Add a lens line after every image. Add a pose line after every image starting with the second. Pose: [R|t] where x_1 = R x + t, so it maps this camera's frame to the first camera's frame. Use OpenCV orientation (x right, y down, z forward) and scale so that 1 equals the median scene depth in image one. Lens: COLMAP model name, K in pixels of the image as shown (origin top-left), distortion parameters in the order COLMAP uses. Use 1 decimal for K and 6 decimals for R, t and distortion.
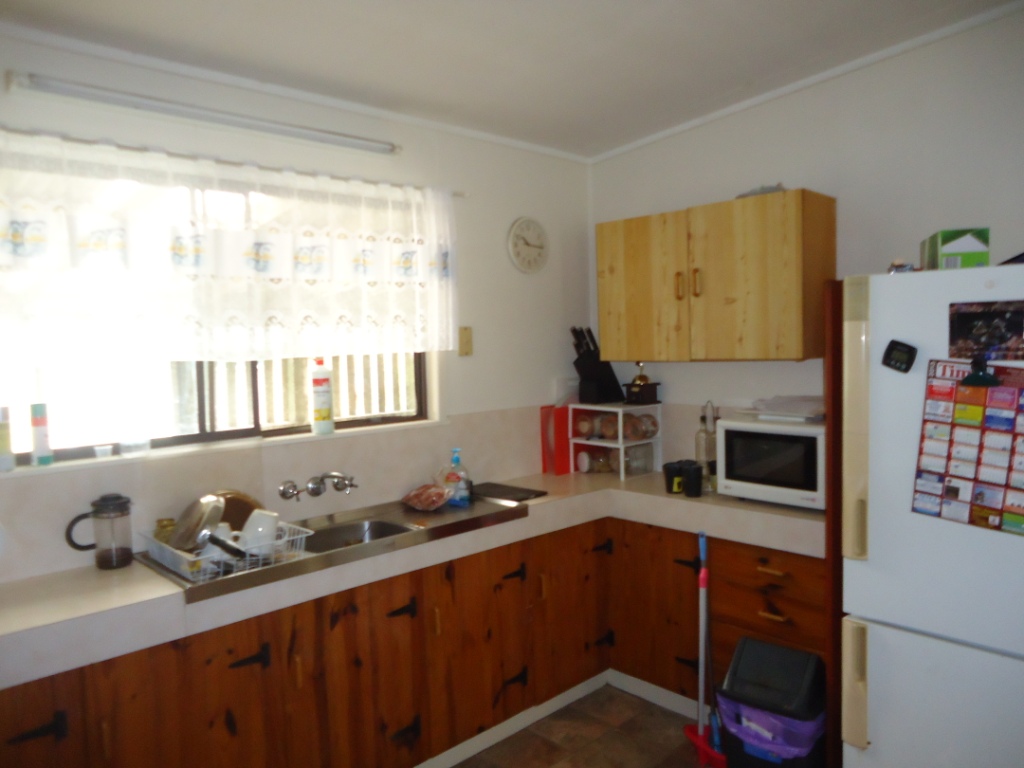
lens RADIAL K [[741.6, 0, 512.5], [0, 741.6, 379.0], [0, 0, 1]] dist [-0.007122, -0.003505]
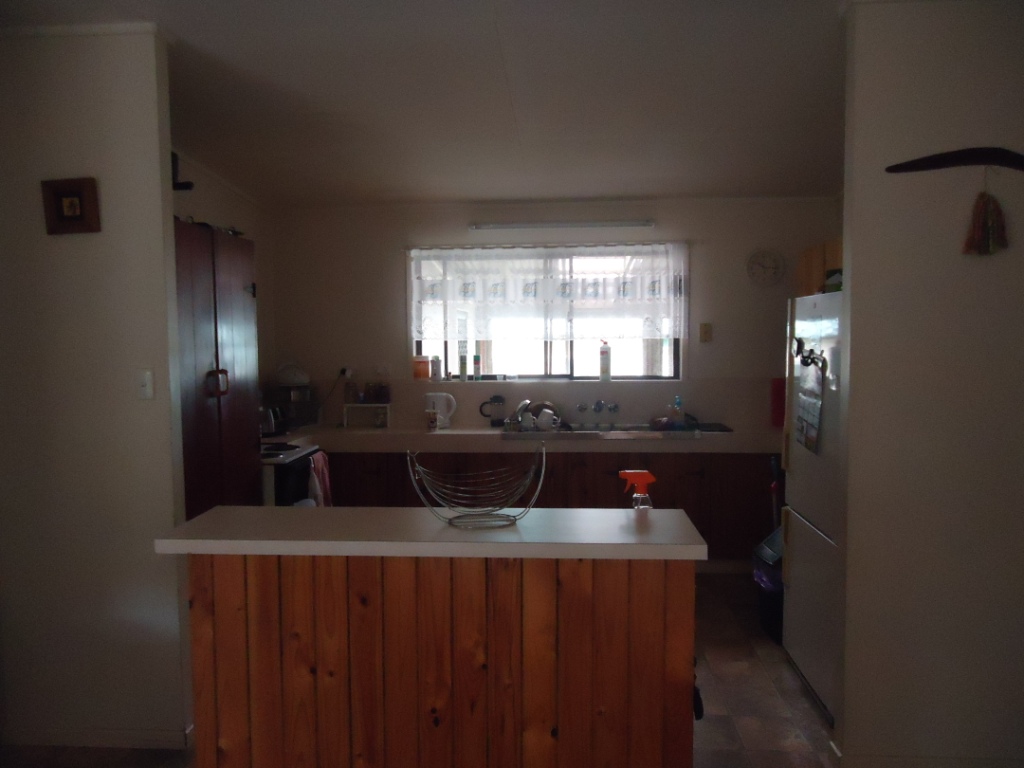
lens RADIAL K [[741.4, 0, 512.0], [0, 741.4, 384.0], [0, 0, 1]] dist [-0.001449, 0.000360]
pose [[0.673472, 0.069778, -0.735912, 1.144268], [-0.046570, 0.997562, 0.051969, -0.005144], [0.737744, -0.000728, 0.675080, -0.525363]]
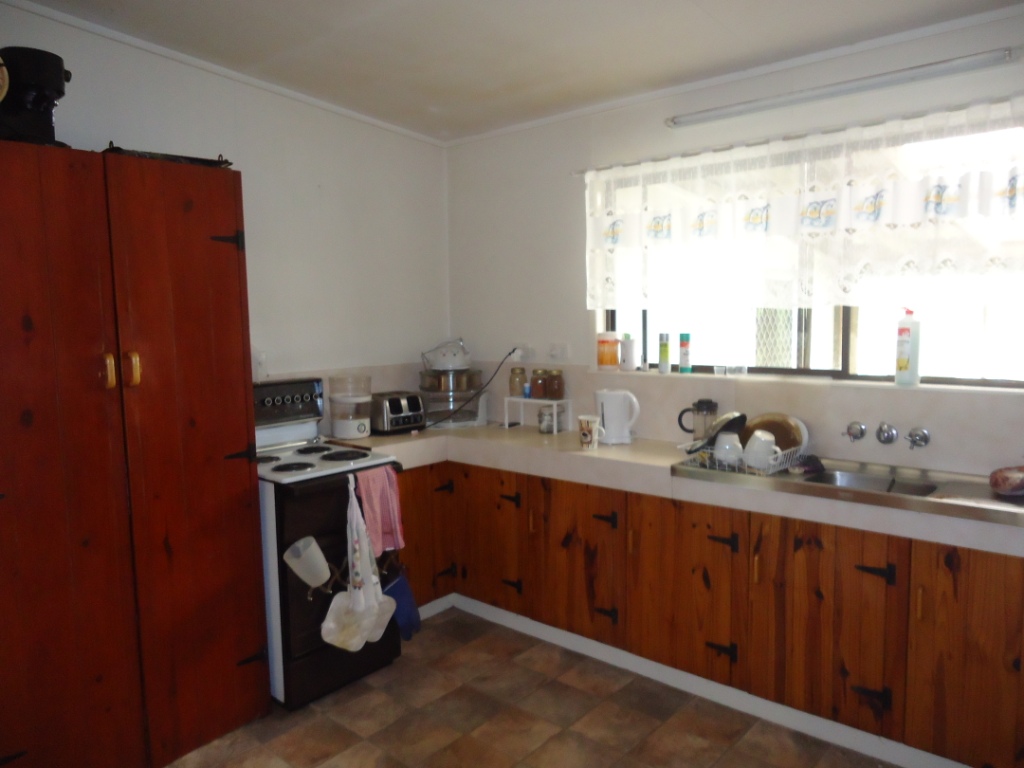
lens RADIAL K [[711.6, 0, 530.9], [0, 711.6, 382.7], [0, 0, 1]] dist [-0.003842, -0.002542]
pose [[0.115821, 0.116275, -0.986441, 0.721462], [-0.042780, 0.992787, 0.112000, -0.015188], [0.992348, 0.029228, 0.119960, 0.463555]]
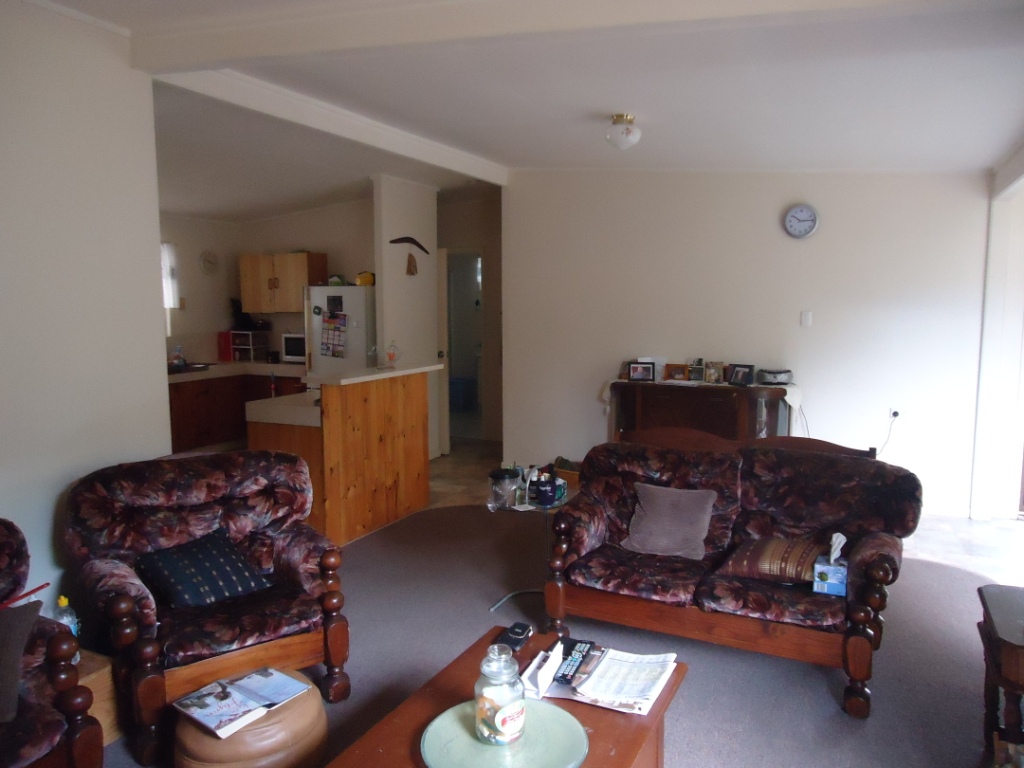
lens RADIAL K [[741.6, 0, 512.5], [0, 741.6, 379.0], [0, 0, 1]] dist [-0.007122, -0.003505]
pose [[0.937529, -0.016345, 0.347524, 0.143607], [-0.001109, 0.998750, 0.049964, 0.100187], [-0.347906, -0.047228, 0.936339, -2.255841]]
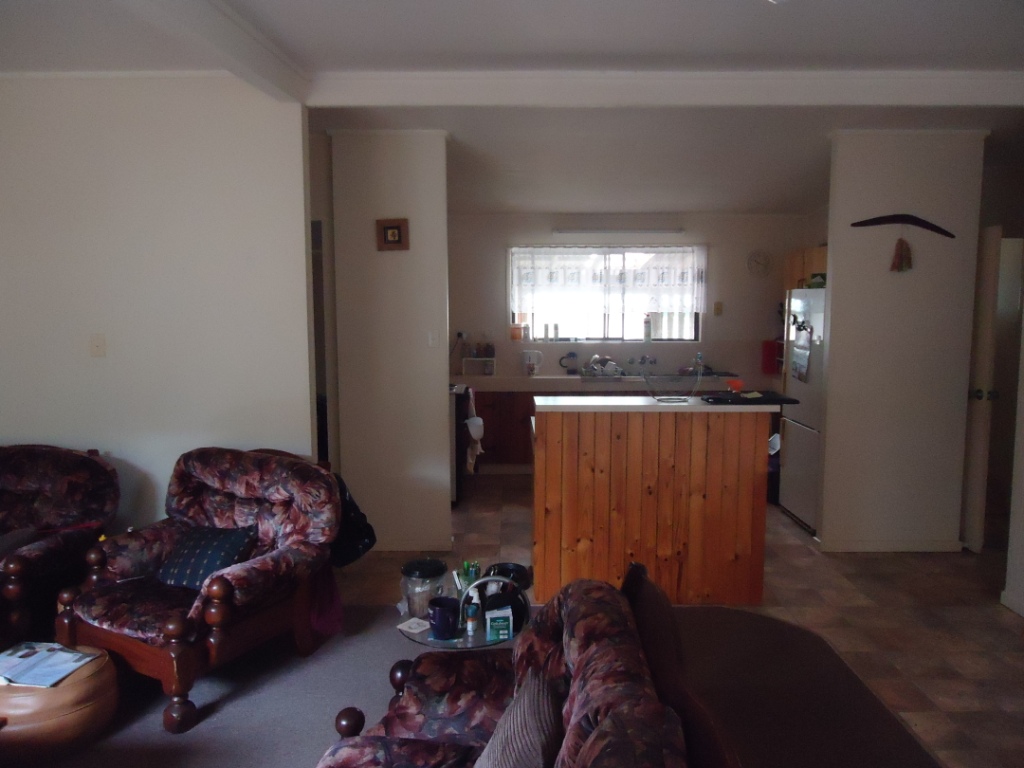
lens RADIAL K [[741.6, 0, 512.5], [0, 741.6, 379.0], [0, 0, 1]] dist [-0.007122, -0.003505]
pose [[0.723562, 0.095840, -0.683573, 1.441250], [-0.053530, 0.995123, 0.082860, 0.013465], [0.688180, -0.023362, 0.725164, -1.486816]]
